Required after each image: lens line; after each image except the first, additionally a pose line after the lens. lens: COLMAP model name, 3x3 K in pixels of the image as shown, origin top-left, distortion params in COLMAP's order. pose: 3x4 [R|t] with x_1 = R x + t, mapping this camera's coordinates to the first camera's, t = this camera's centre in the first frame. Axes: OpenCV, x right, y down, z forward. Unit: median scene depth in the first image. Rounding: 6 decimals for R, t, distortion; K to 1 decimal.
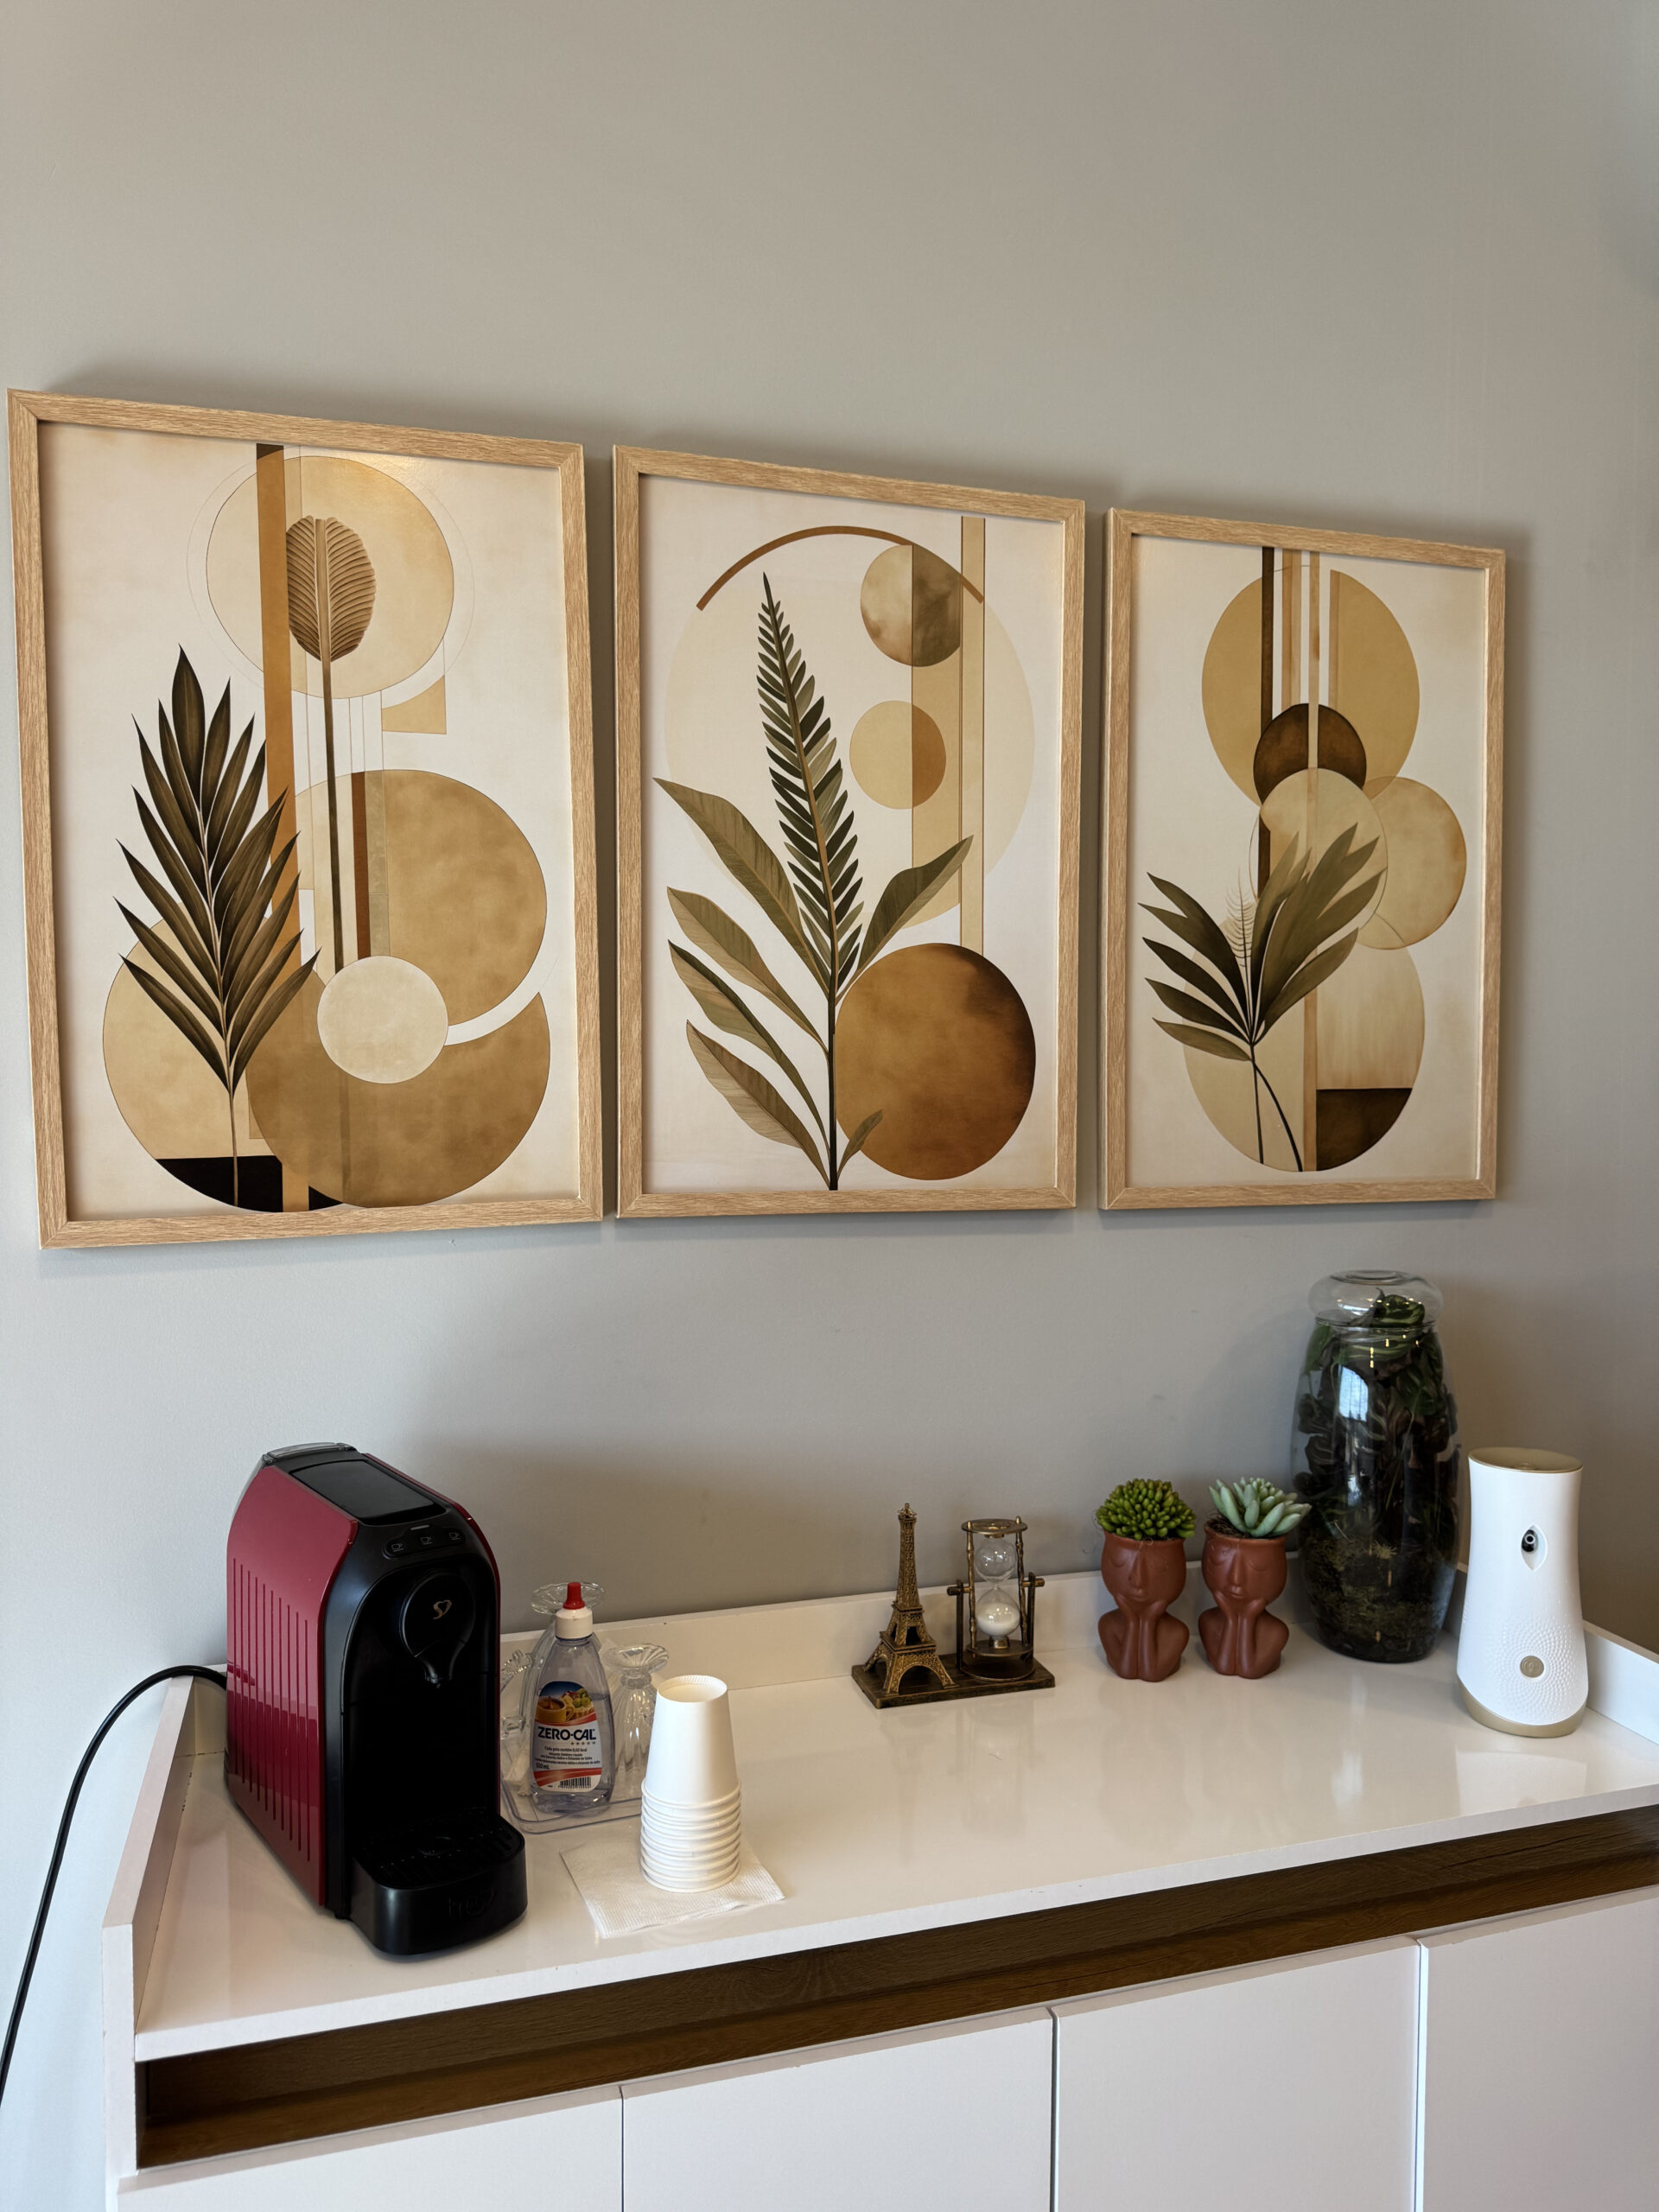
lens RADIAL K [[1511.3, 0, 829.5], [0, 1511.3, 1106.0], [0, 0, 1]] dist [0.052865, -0.004465]
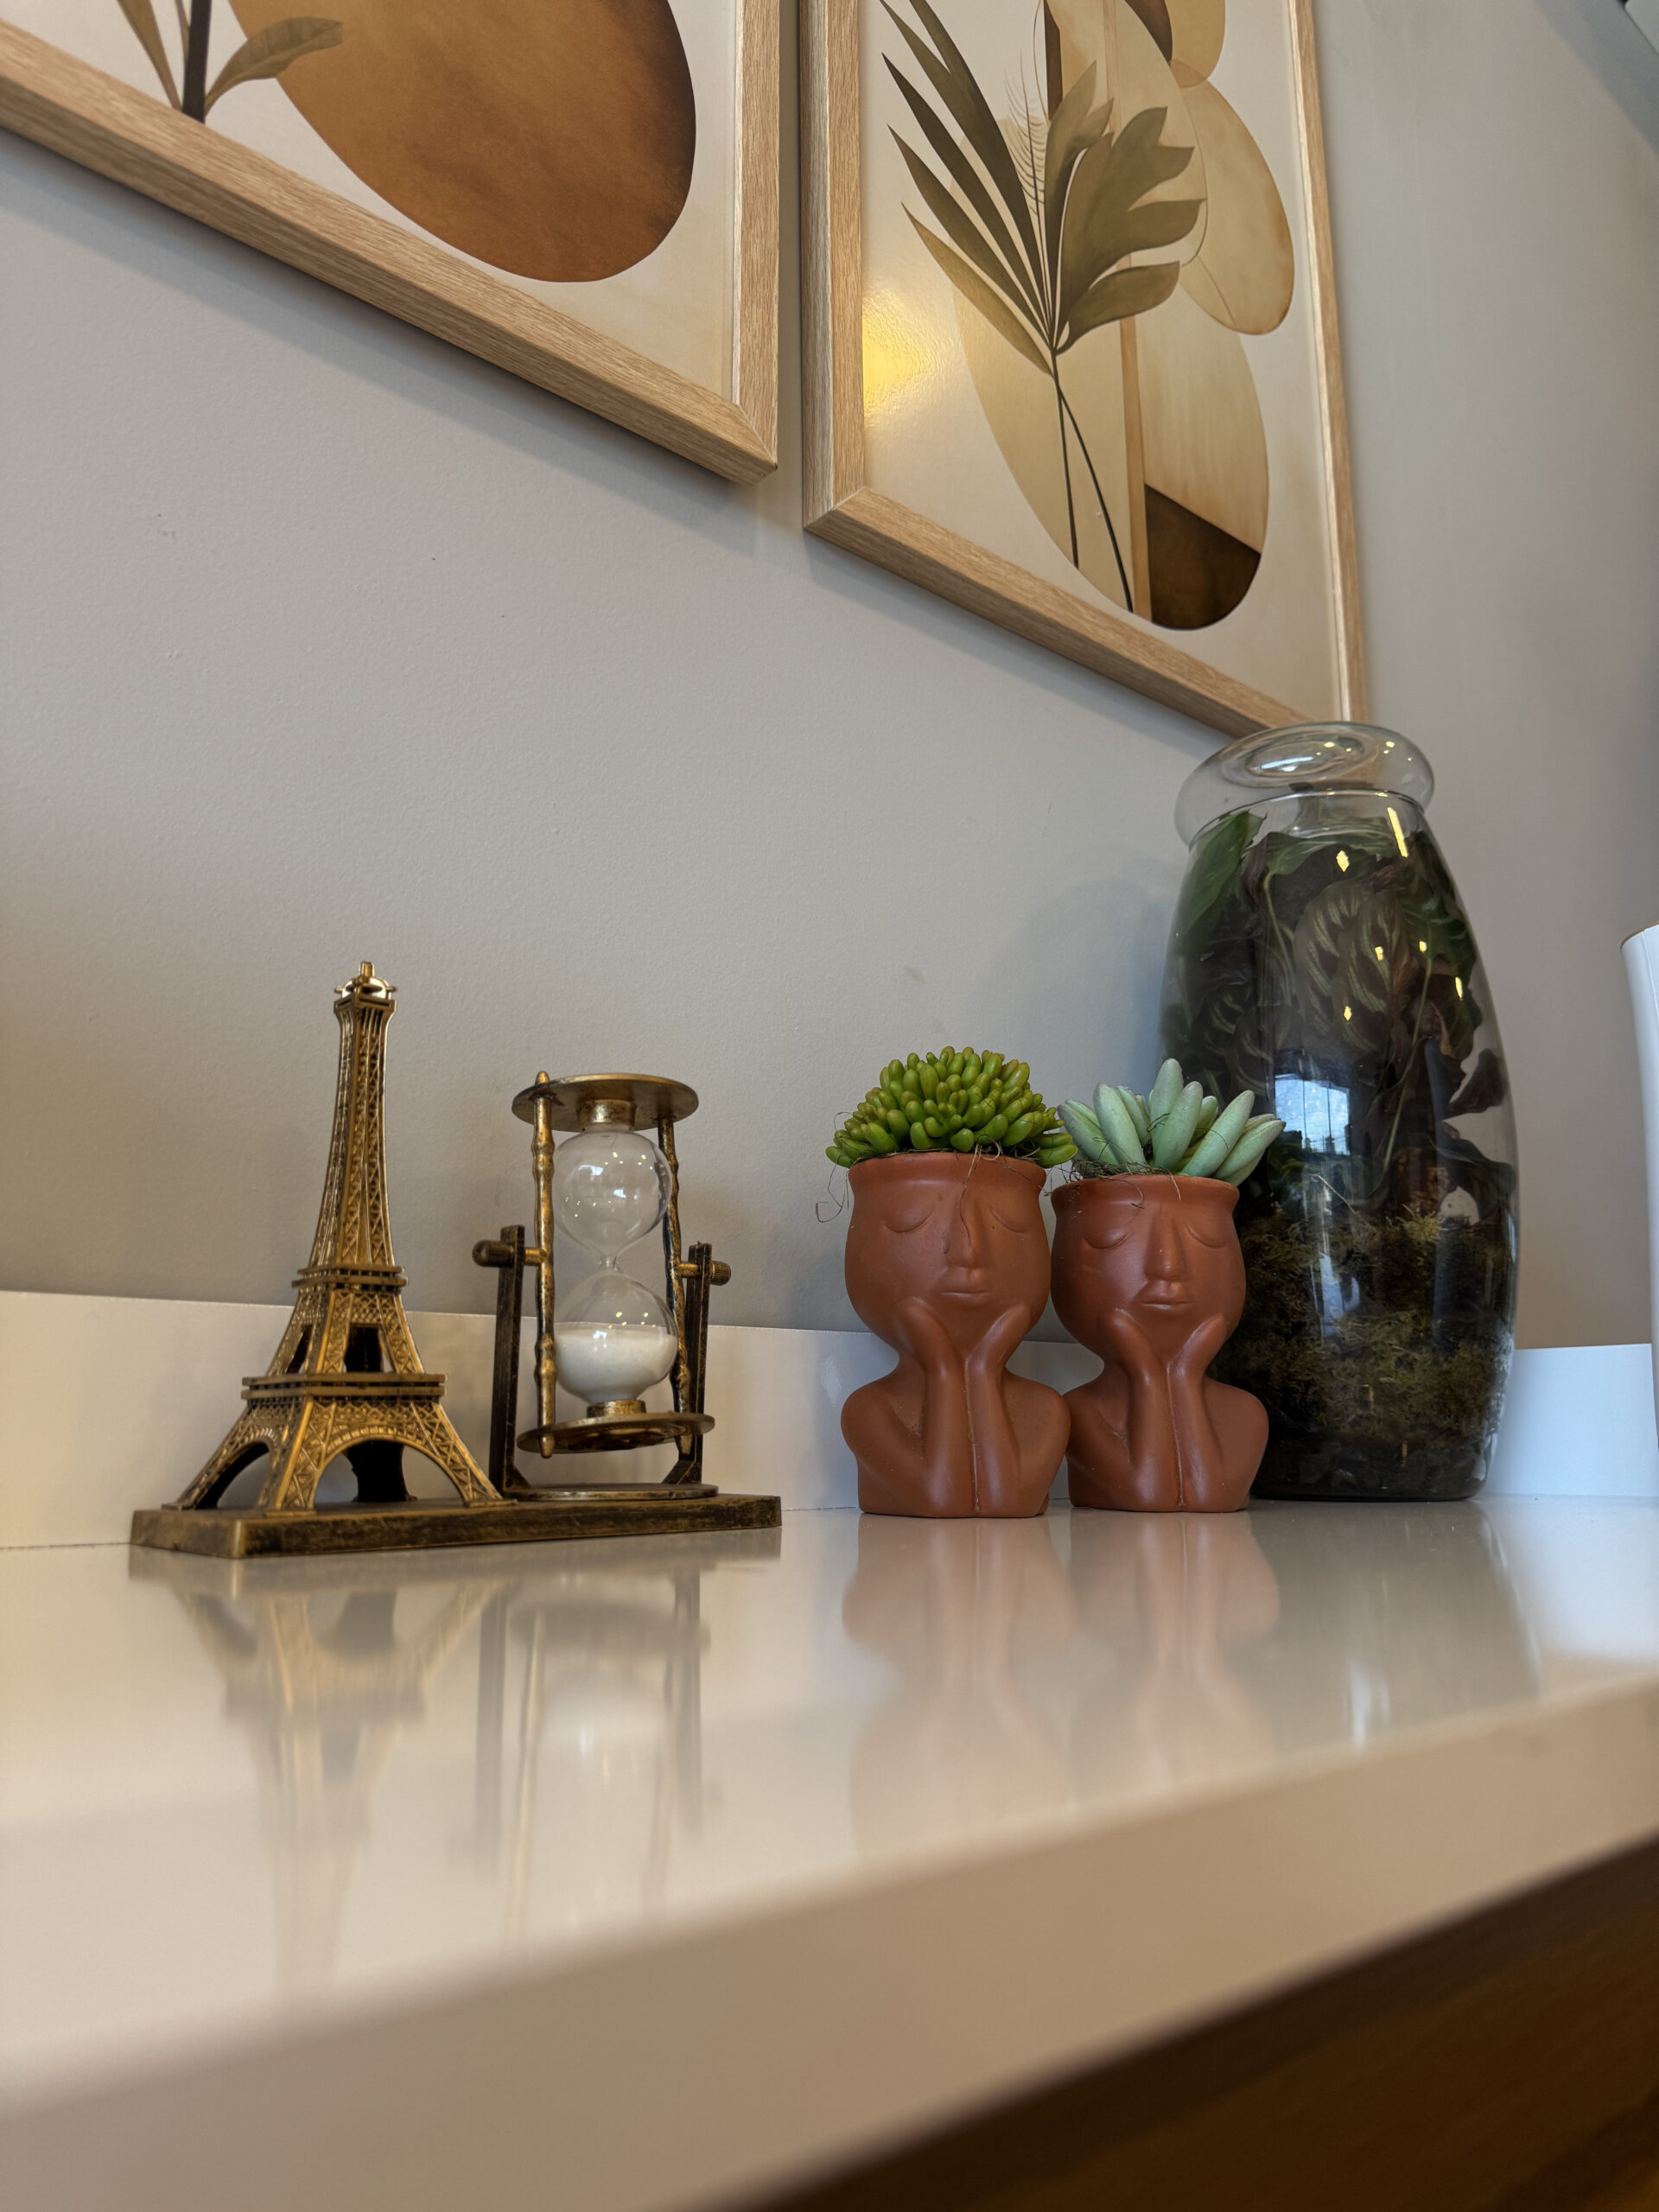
lens RADIAL K [[1511.3, 0, 829.5], [0, 1511.3, 1106.0], [0, 0, 1]] dist [0.052865, -0.004465]
pose [[0.908546, 0.088629, 0.408276, 0.009818], [0.035749, 0.957163, -0.287335, 0.374704], [-0.416253, 0.275653, 0.866458, 0.651017]]
